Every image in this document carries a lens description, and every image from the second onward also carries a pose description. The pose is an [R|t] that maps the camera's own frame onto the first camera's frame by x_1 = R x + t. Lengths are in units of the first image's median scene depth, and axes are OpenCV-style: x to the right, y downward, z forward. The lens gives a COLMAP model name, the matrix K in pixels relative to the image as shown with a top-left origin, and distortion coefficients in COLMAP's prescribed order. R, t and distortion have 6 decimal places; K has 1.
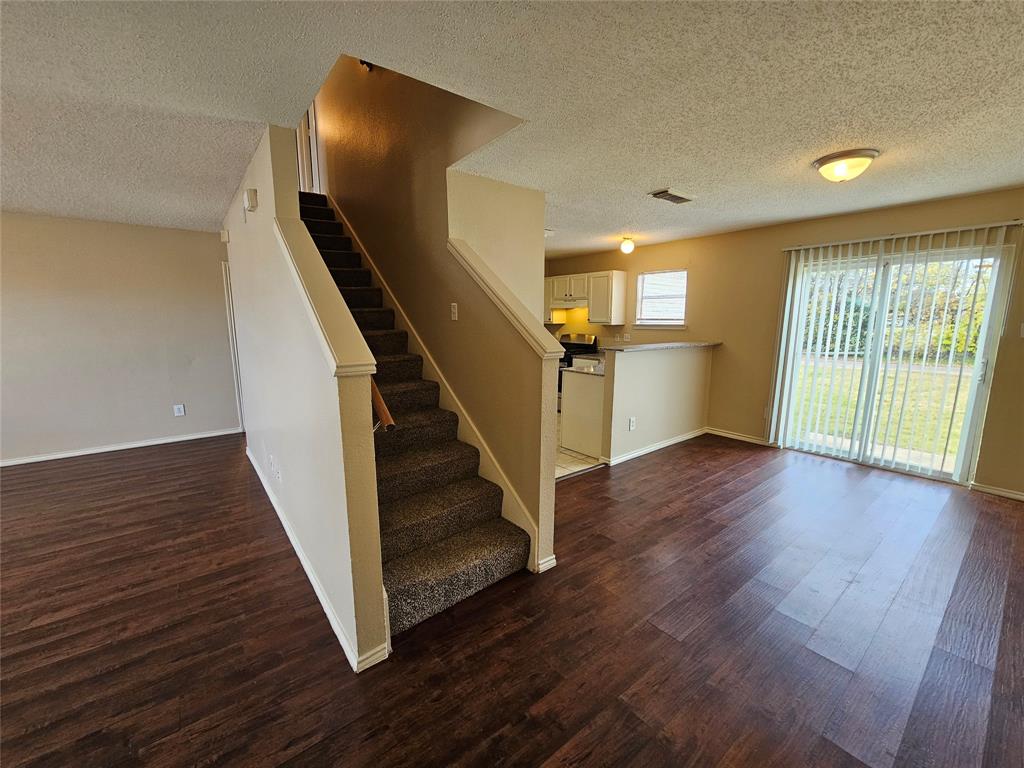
lens RADIAL K [[418.8, 0, 518.5], [0, 418.8, 383.0], [0, 0, 1]] dist [0.001760, 0.000134]
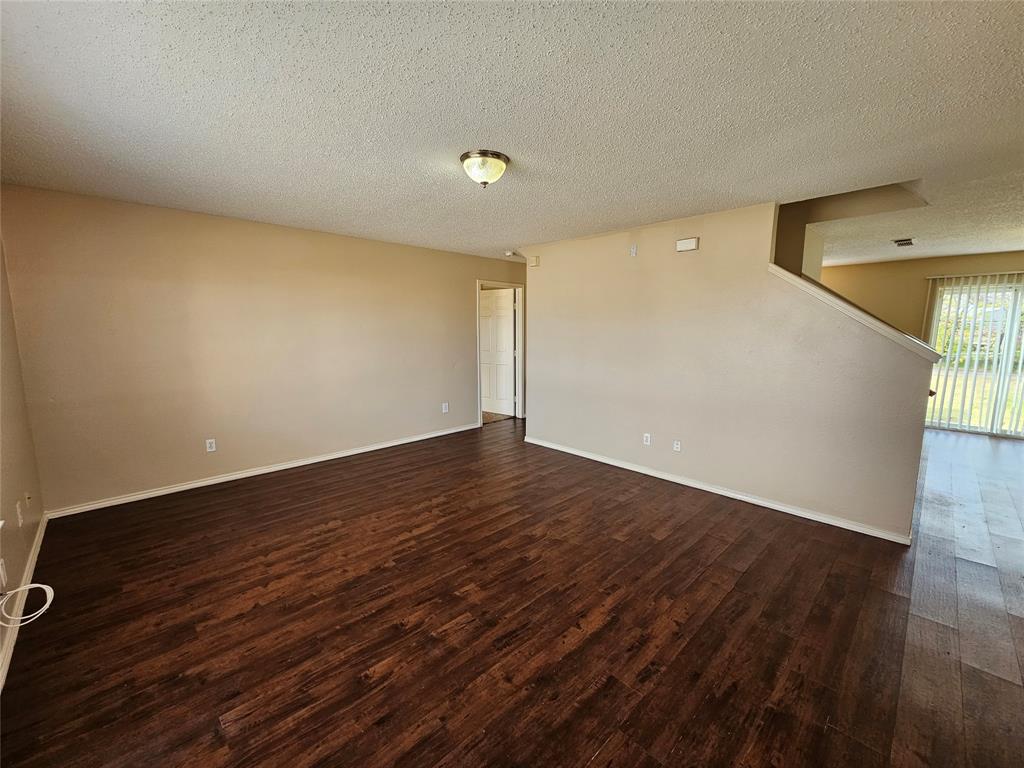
lens RADIAL K [[418.8, 0, 518.5], [0, 418.8, 383.0], [0, 0, 1]] dist [0.001760, 0.000134]
pose [[0.994680, -0.014049, 0.102053, -0.852484], [0.016133, 0.999677, -0.019623, 0.026706], [-0.101744, 0.021165, 0.994585, -0.196481]]
